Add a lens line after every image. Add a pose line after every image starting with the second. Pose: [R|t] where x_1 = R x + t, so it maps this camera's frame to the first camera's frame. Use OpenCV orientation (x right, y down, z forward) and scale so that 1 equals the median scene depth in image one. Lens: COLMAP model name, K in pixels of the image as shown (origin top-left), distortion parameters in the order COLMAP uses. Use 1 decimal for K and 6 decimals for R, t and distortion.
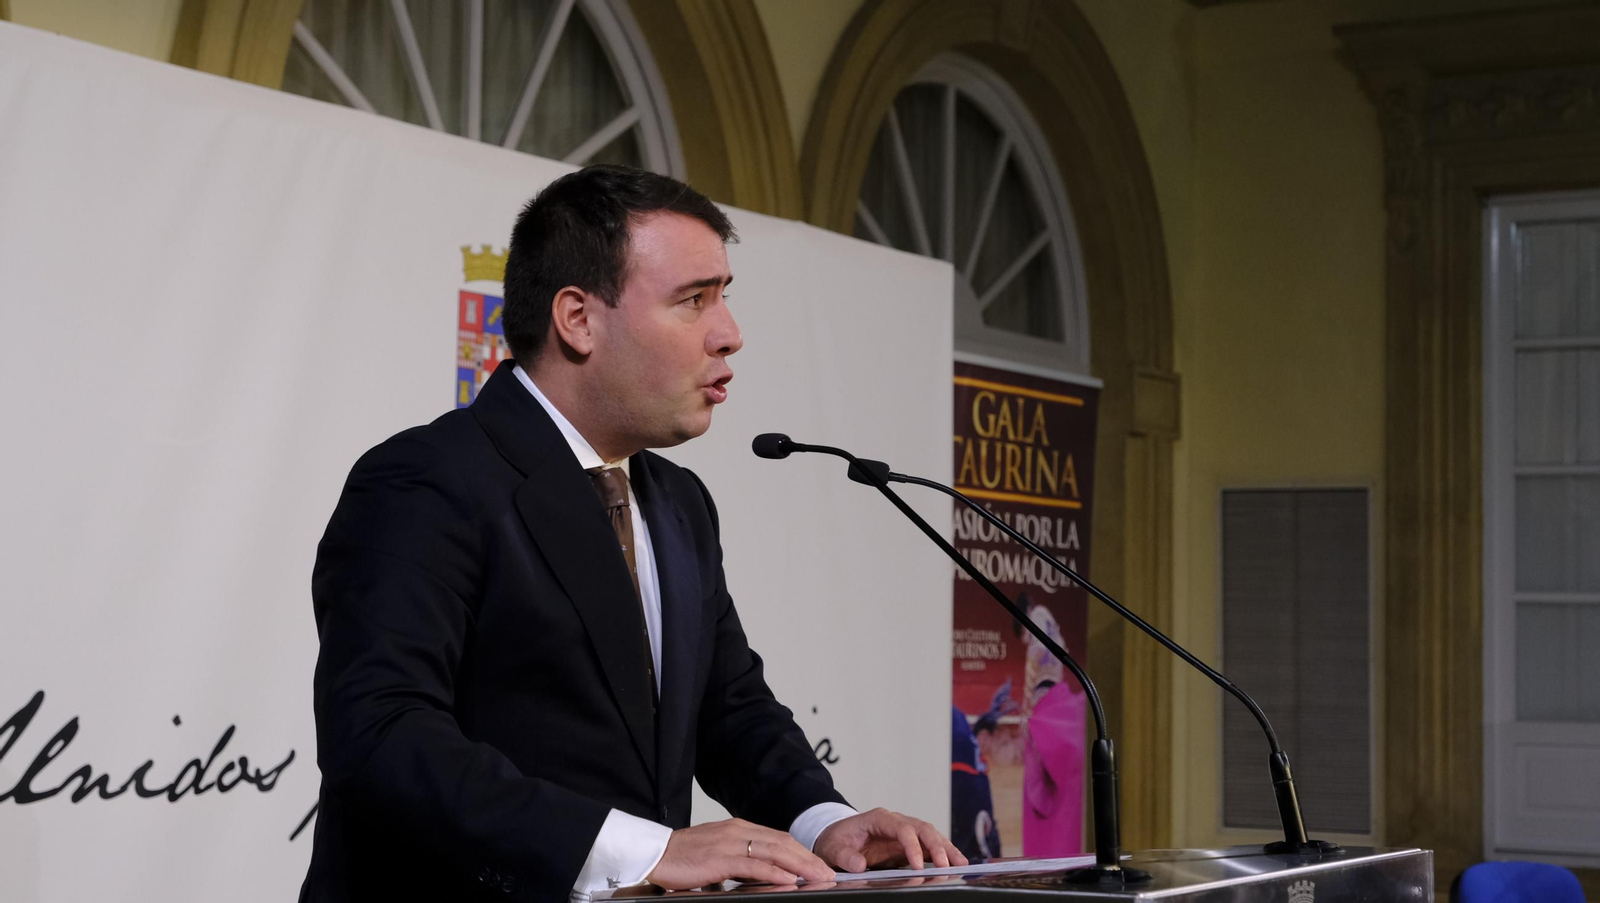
lens RADIAL K [[2999.9, 0, 808.0], [0, 2999.9, 469.1], [0, 0, 1]] dist [0.012180, 0.000000]
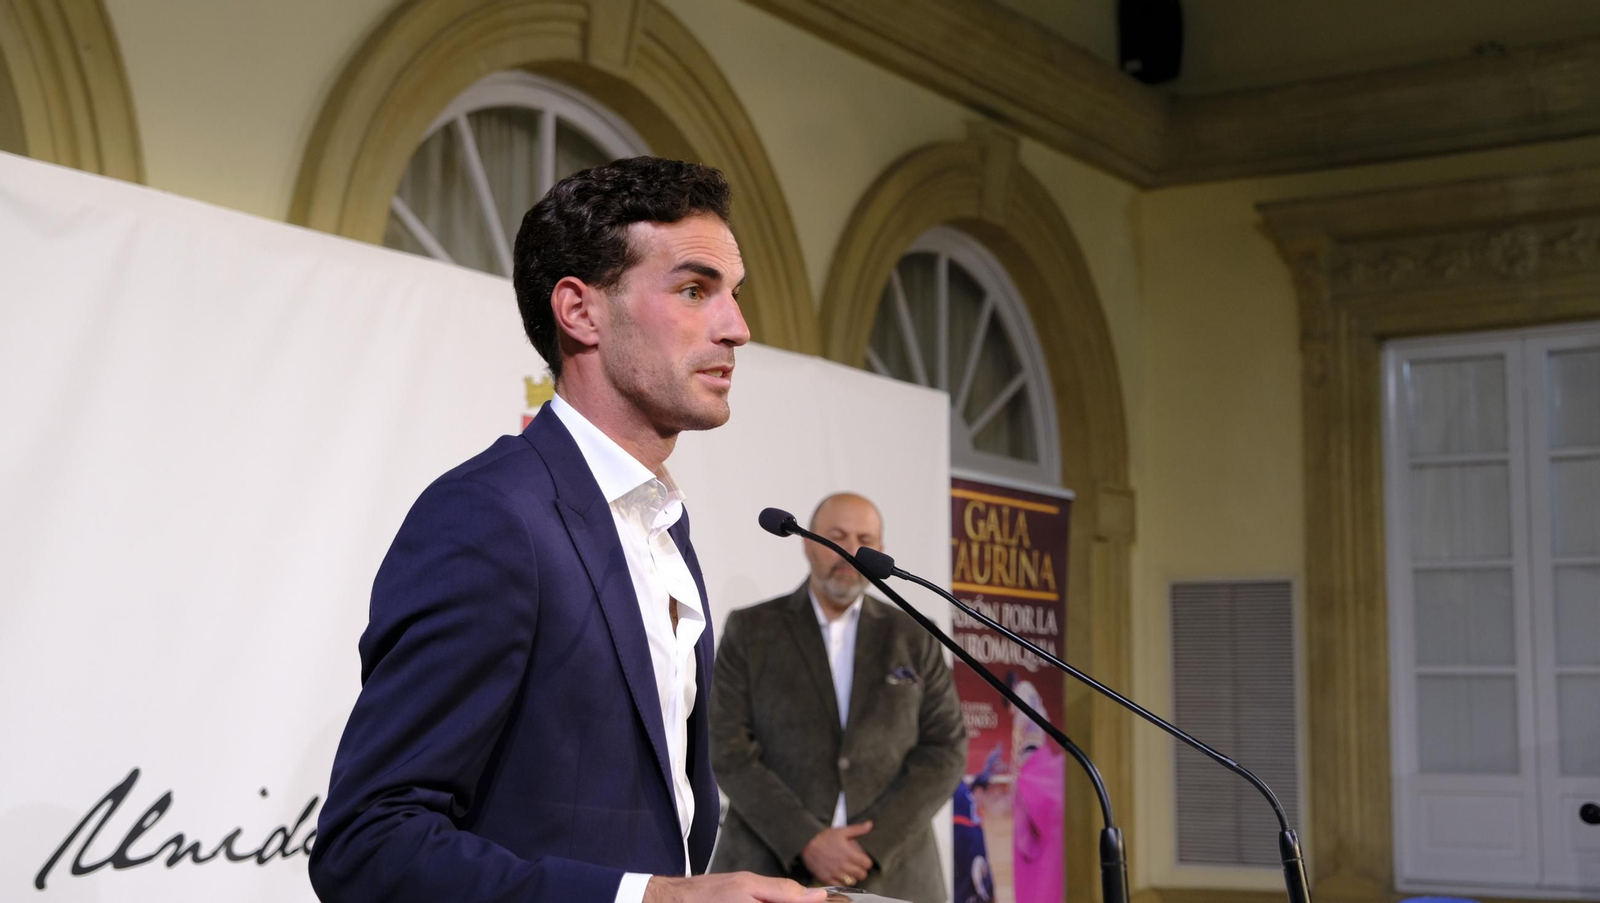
lens RADIAL K [[2240.5, 0, 795.2], [0, 2240.5, 445.4], [0, 0, 1]] dist [-0.003781, 0.000000]
pose [[0.999750, -0.010974, -0.019484, 0.005031], [0.009810, 0.998217, -0.058871, 0.003564], [0.020095, 0.058665, 0.998075, 0.110206]]
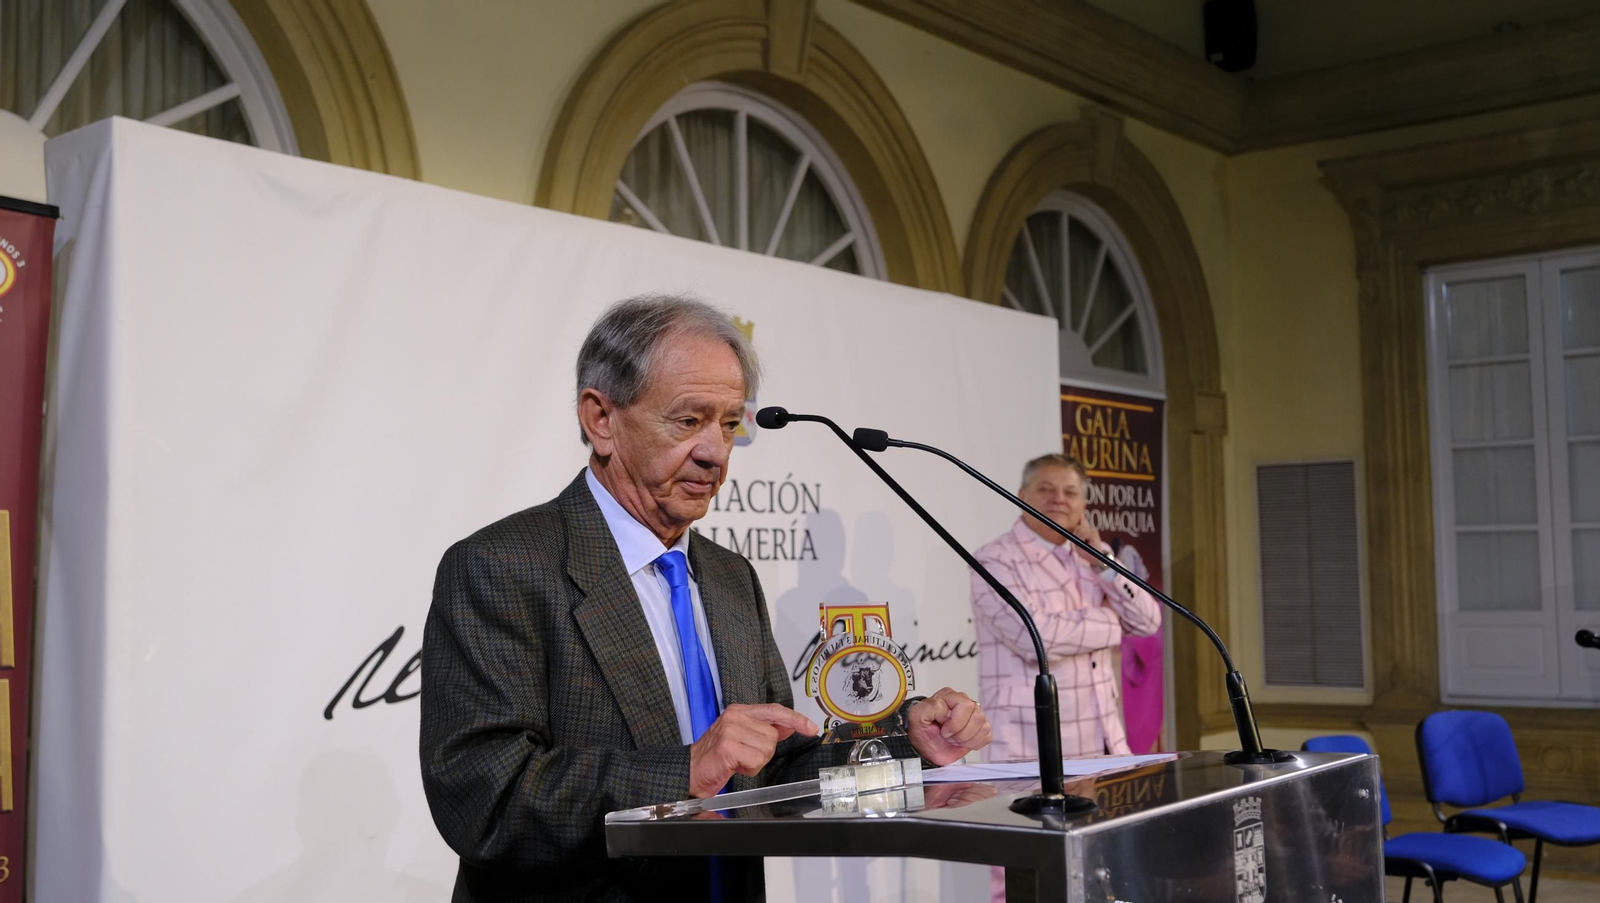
lens RADIAL K [[1670.2, 0, 818.4], [0, 1670.2, 453.0], [0, 0, 1]] dist [-0.022974, 0.000000]
pose [[0.990238, -0.038478, -0.133973, 0.037815], [0.036681, 0.999201, -0.015857, 0.006912], [0.134476, 0.010788, 0.990858, 0.151123]]
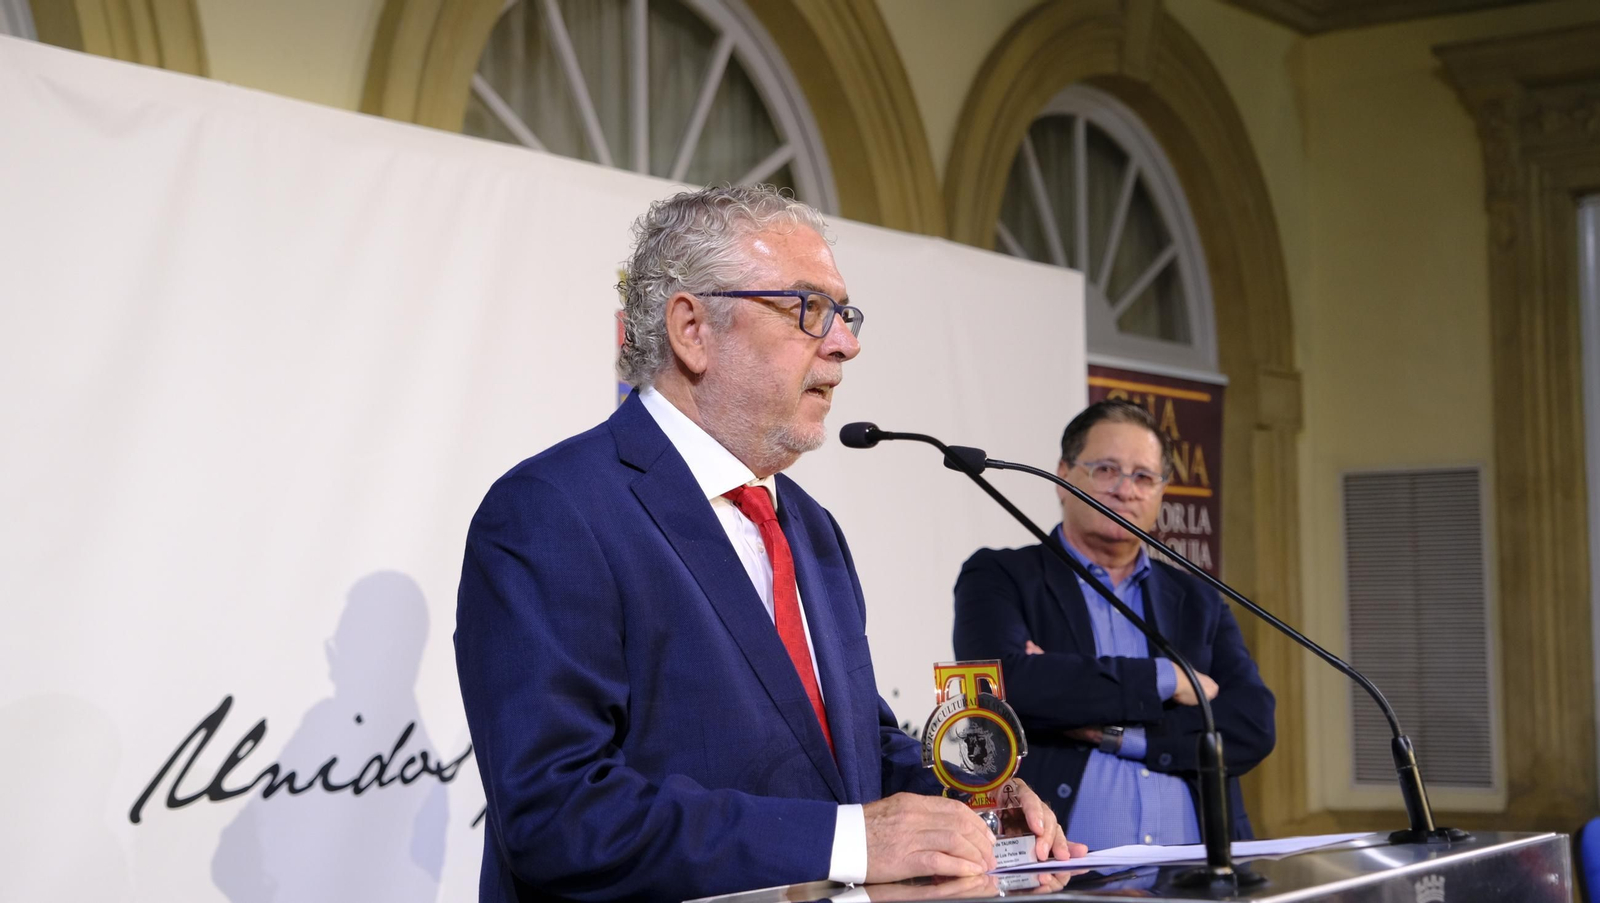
lens RADIAL K [[2544.0, 0, 804.8], [0, 2544.0, 462.7], [0, 0, 1]] dist [0.028502, 0.000000]
pose [[0.996780, -0.033726, -0.072745, 0.012294], [0.033340, 0.999423, -0.006508, 0.002428], [0.072922, 0.004062, 0.997329, 0.073166]]
